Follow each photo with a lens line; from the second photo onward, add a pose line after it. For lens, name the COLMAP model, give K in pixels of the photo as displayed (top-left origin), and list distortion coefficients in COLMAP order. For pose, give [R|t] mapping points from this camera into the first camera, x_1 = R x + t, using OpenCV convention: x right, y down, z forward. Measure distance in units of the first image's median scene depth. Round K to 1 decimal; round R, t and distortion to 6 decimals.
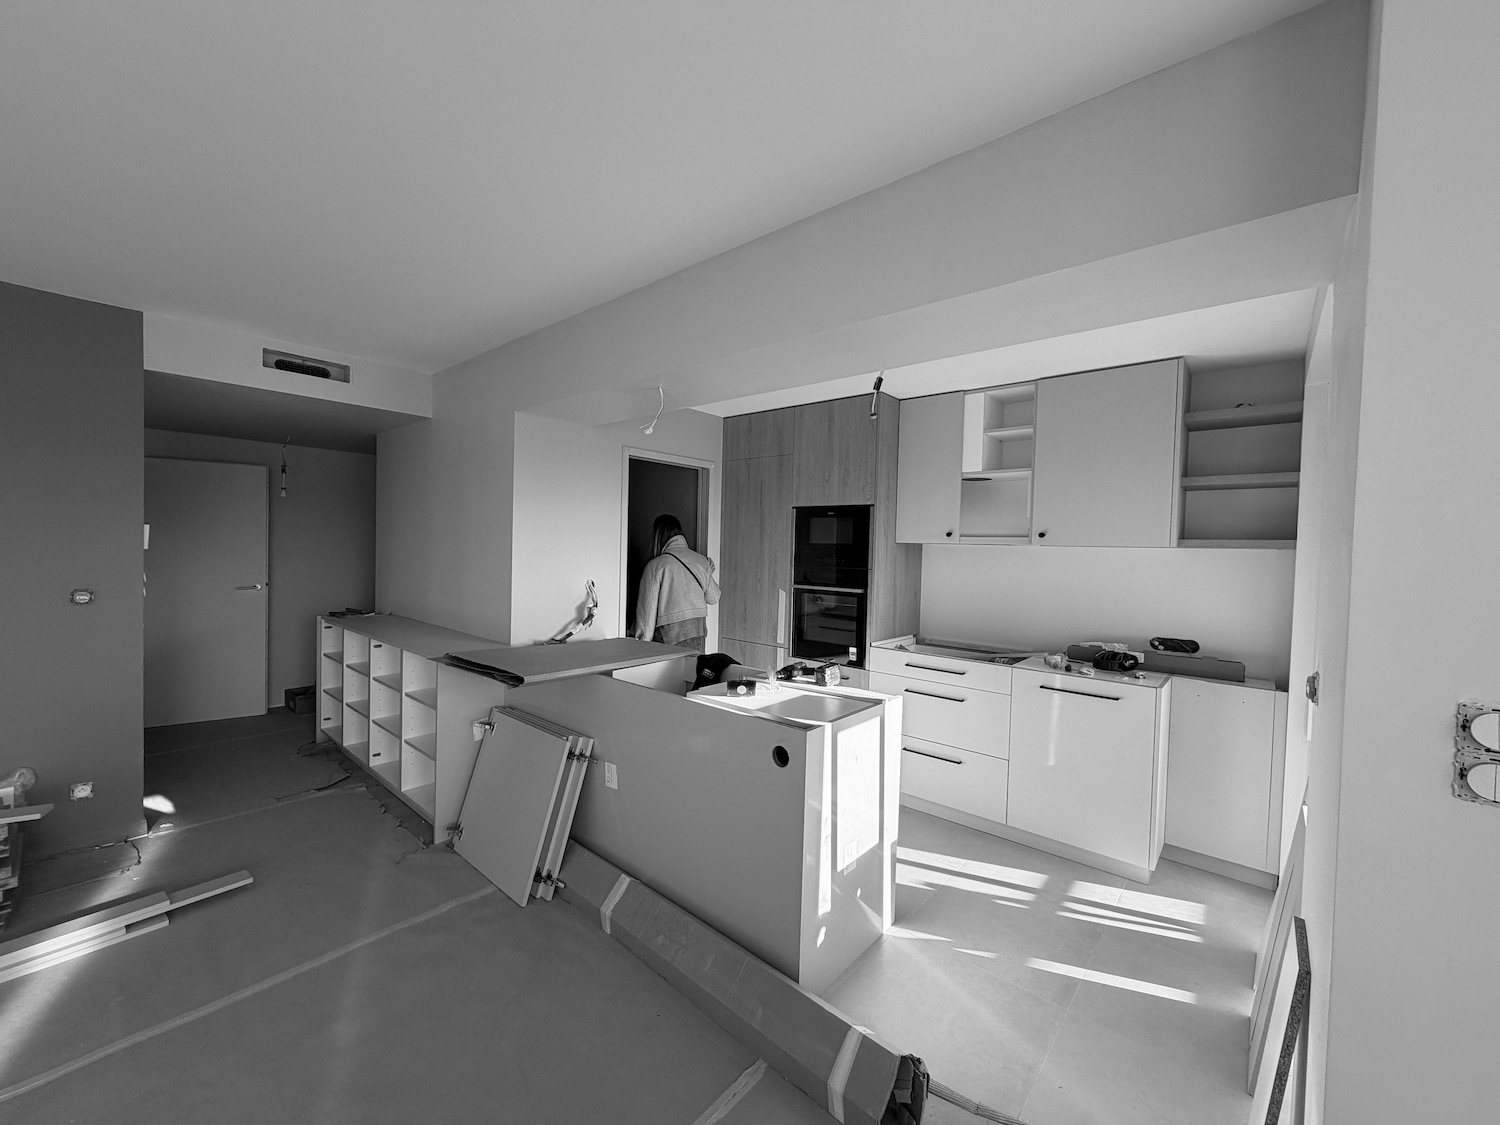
lens RADIAL K [[597.7, 0, 752.2], [0, 597.7, 567.6], [0, 0, 1]] dist [0.003857, -0.000108]
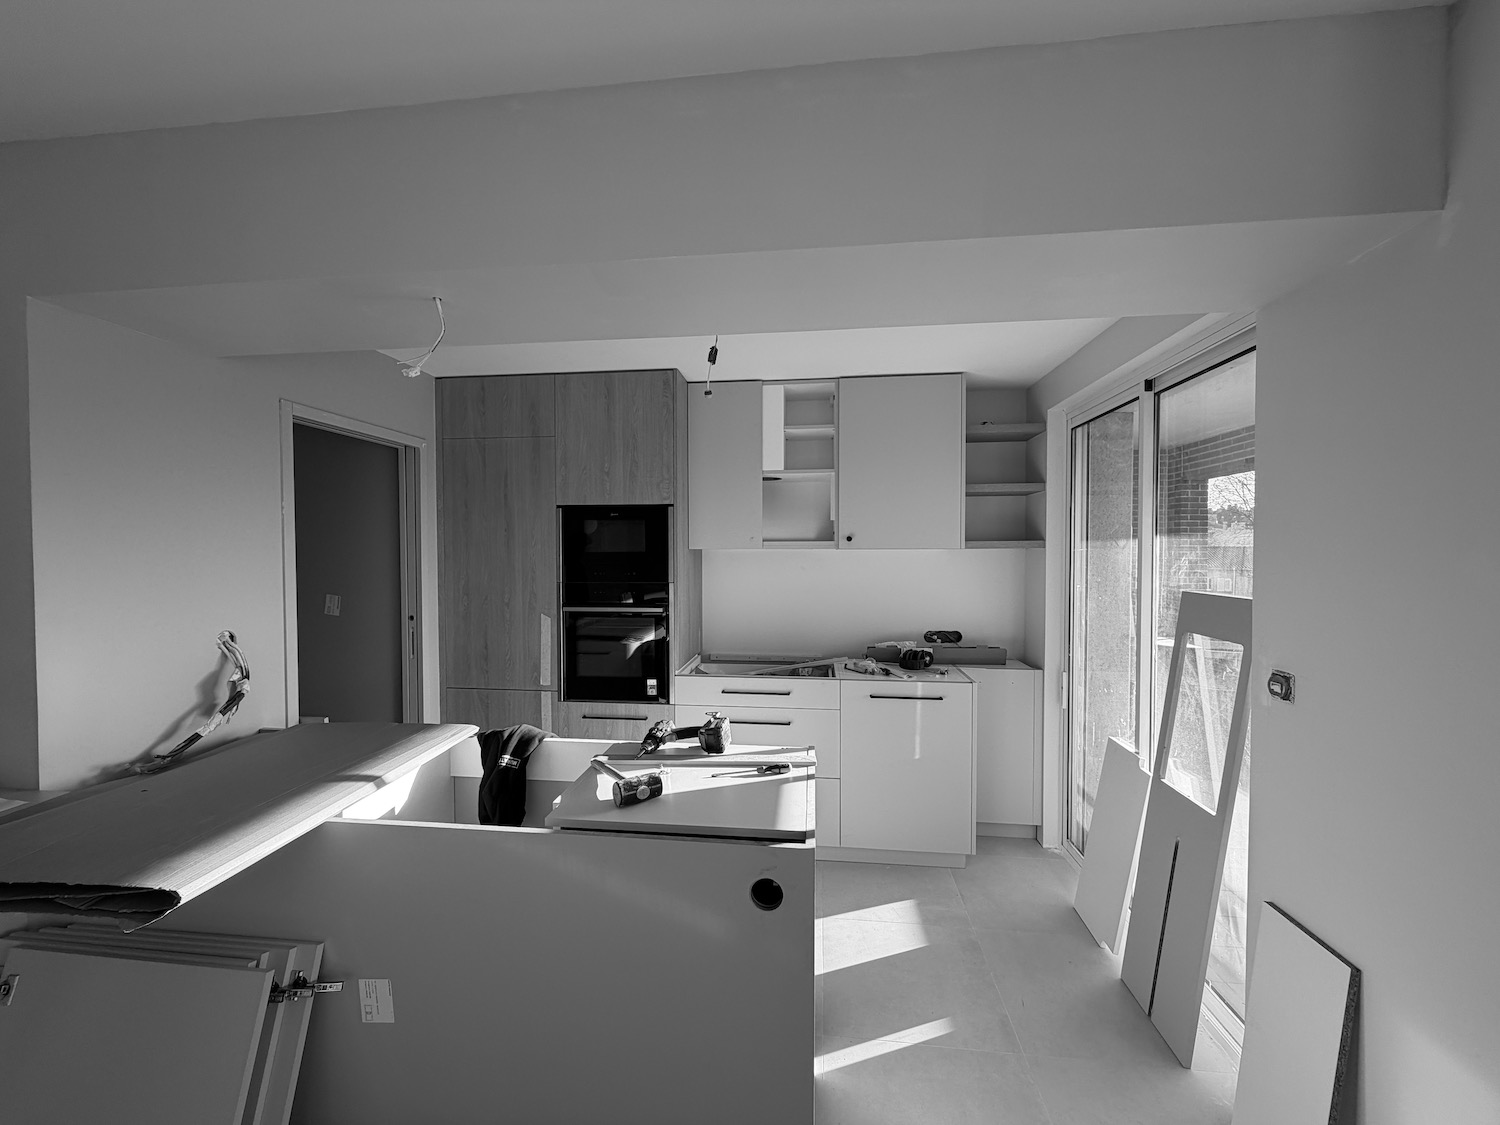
lens RADIAL K [[597.7, 0, 752.2], [0, 597.7, 566.3], [0, 0, 1]] dist [0.003857, -0.000108]
pose [[0.828870, -0.043007, 0.557786, -0.174563], [0.042248, 0.999006, 0.014246, -0.027651], [-0.557844, 0.011757, 0.829863, 0.259438]]
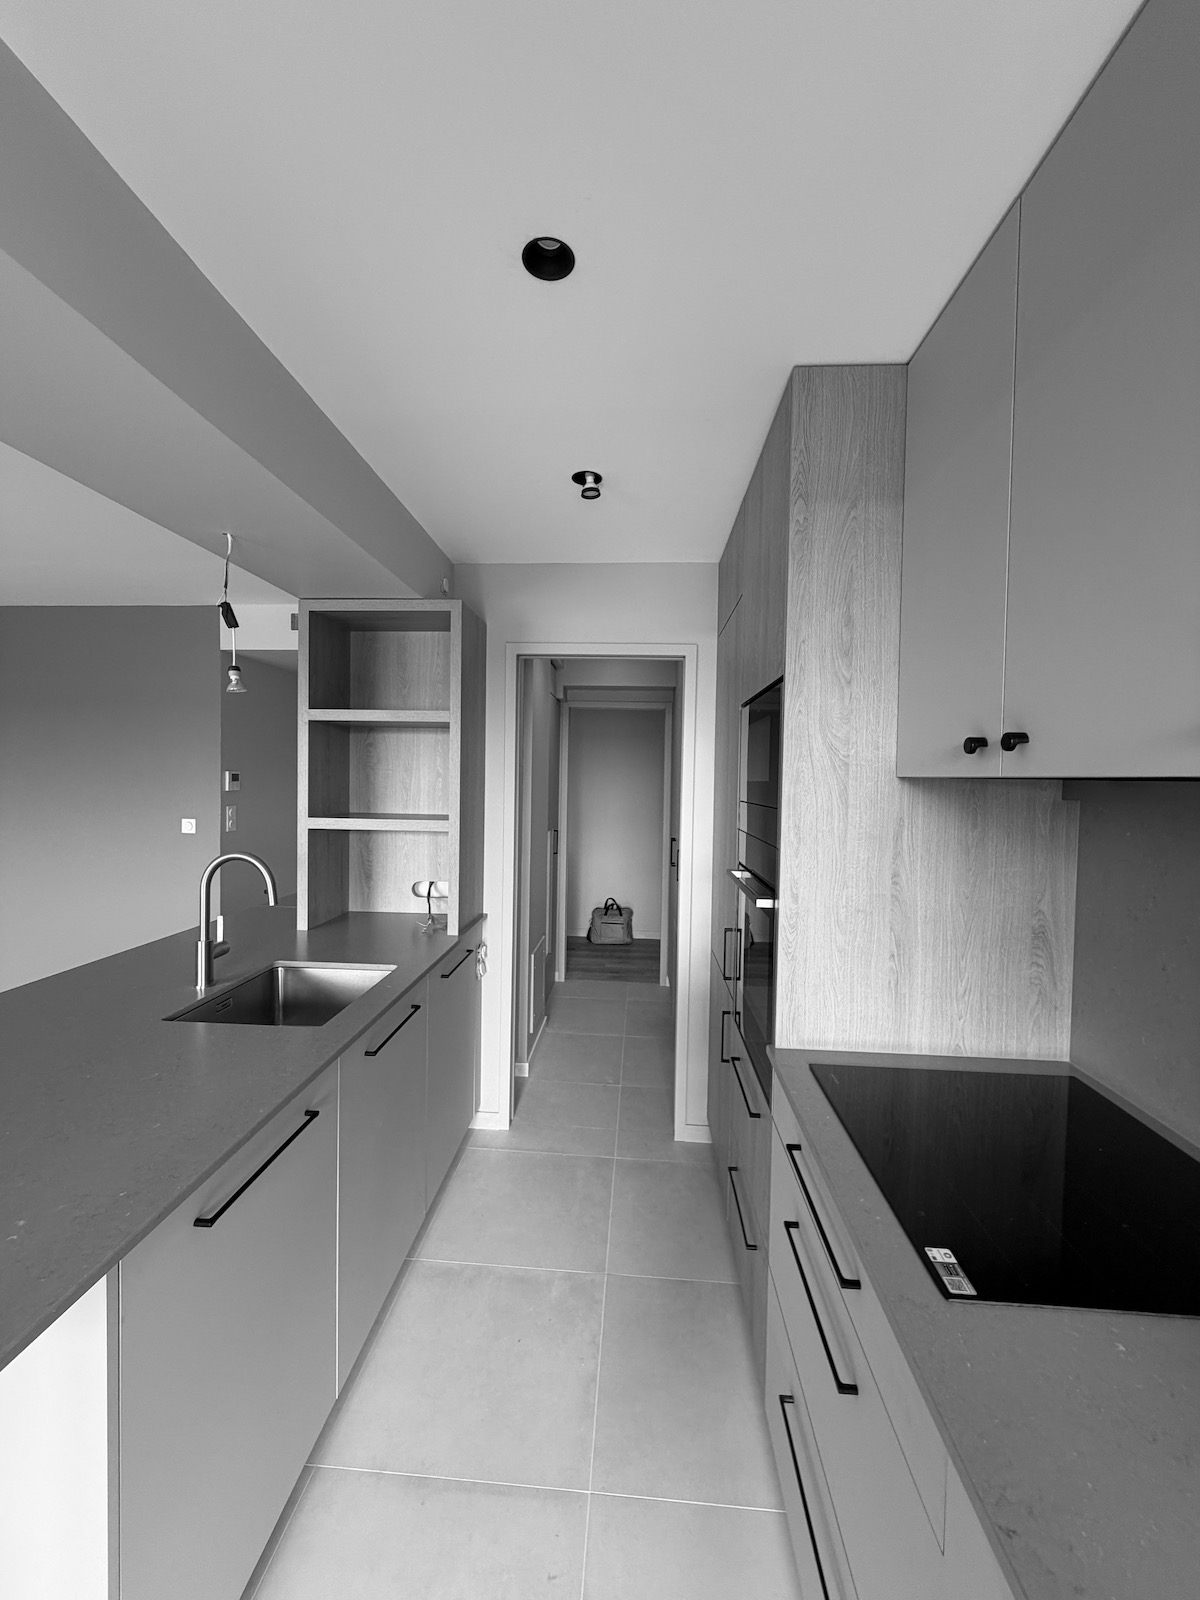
lens RADIAL K [[637.6, 0, 599.3], [0, 637.6, 796.6], [0, 0, 1]] dist [0.003857, -0.000108]
pose [[0.599886, 0.010633, -0.800015, 0.466985], [-0.035380, 0.999286, -0.013247, -0.021750], [0.799303, 0.036251, 0.599834, 0.688495]]
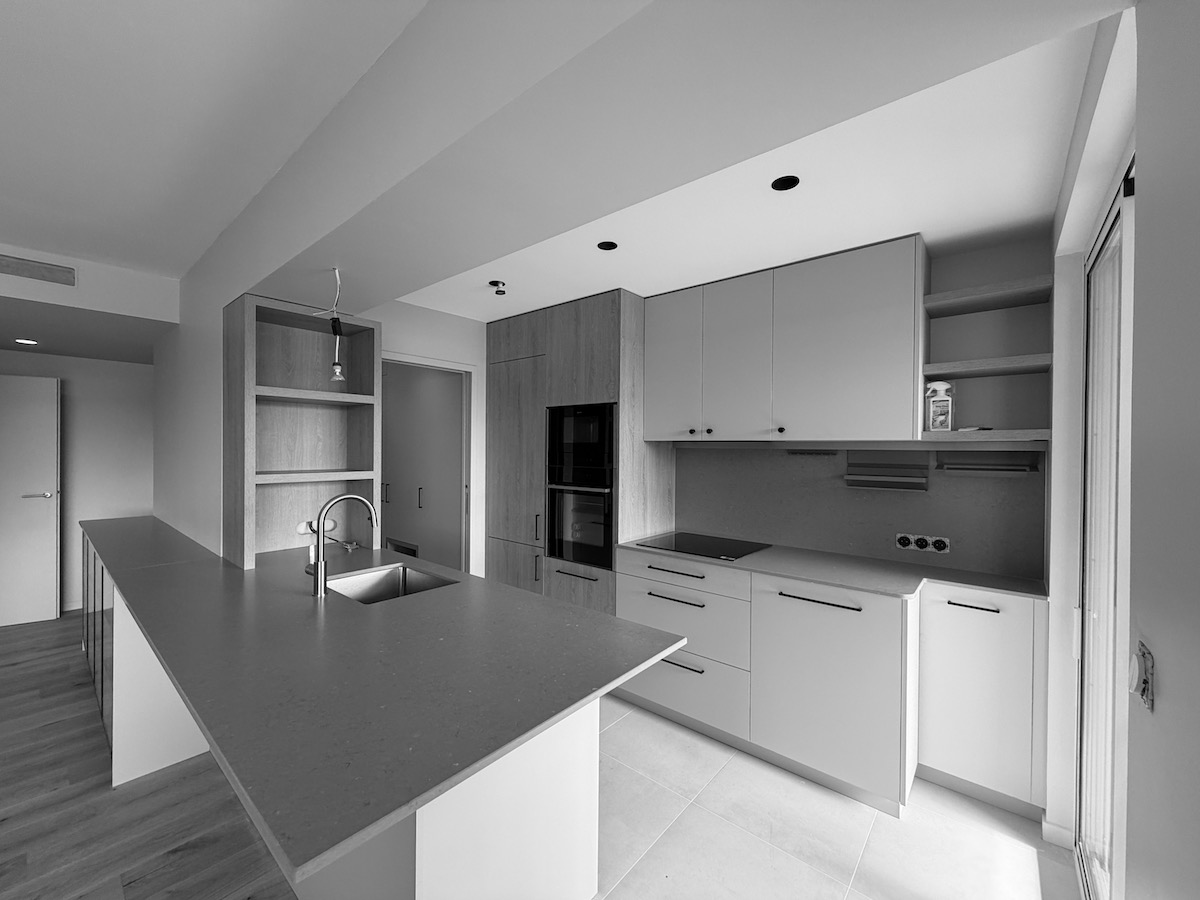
lens RADIAL K [[478.2, 0, 602.6], [0, 478.2, 453.1], [0, 0, 1]] dist [0.003857, -0.000108]
pose [[0.999859, -0.016233, 0.004257, 0.179102], [0.016334, 0.999559, -0.024782, -0.003116], [-0.003852, 0.024848, 0.999684, 0.220642]]
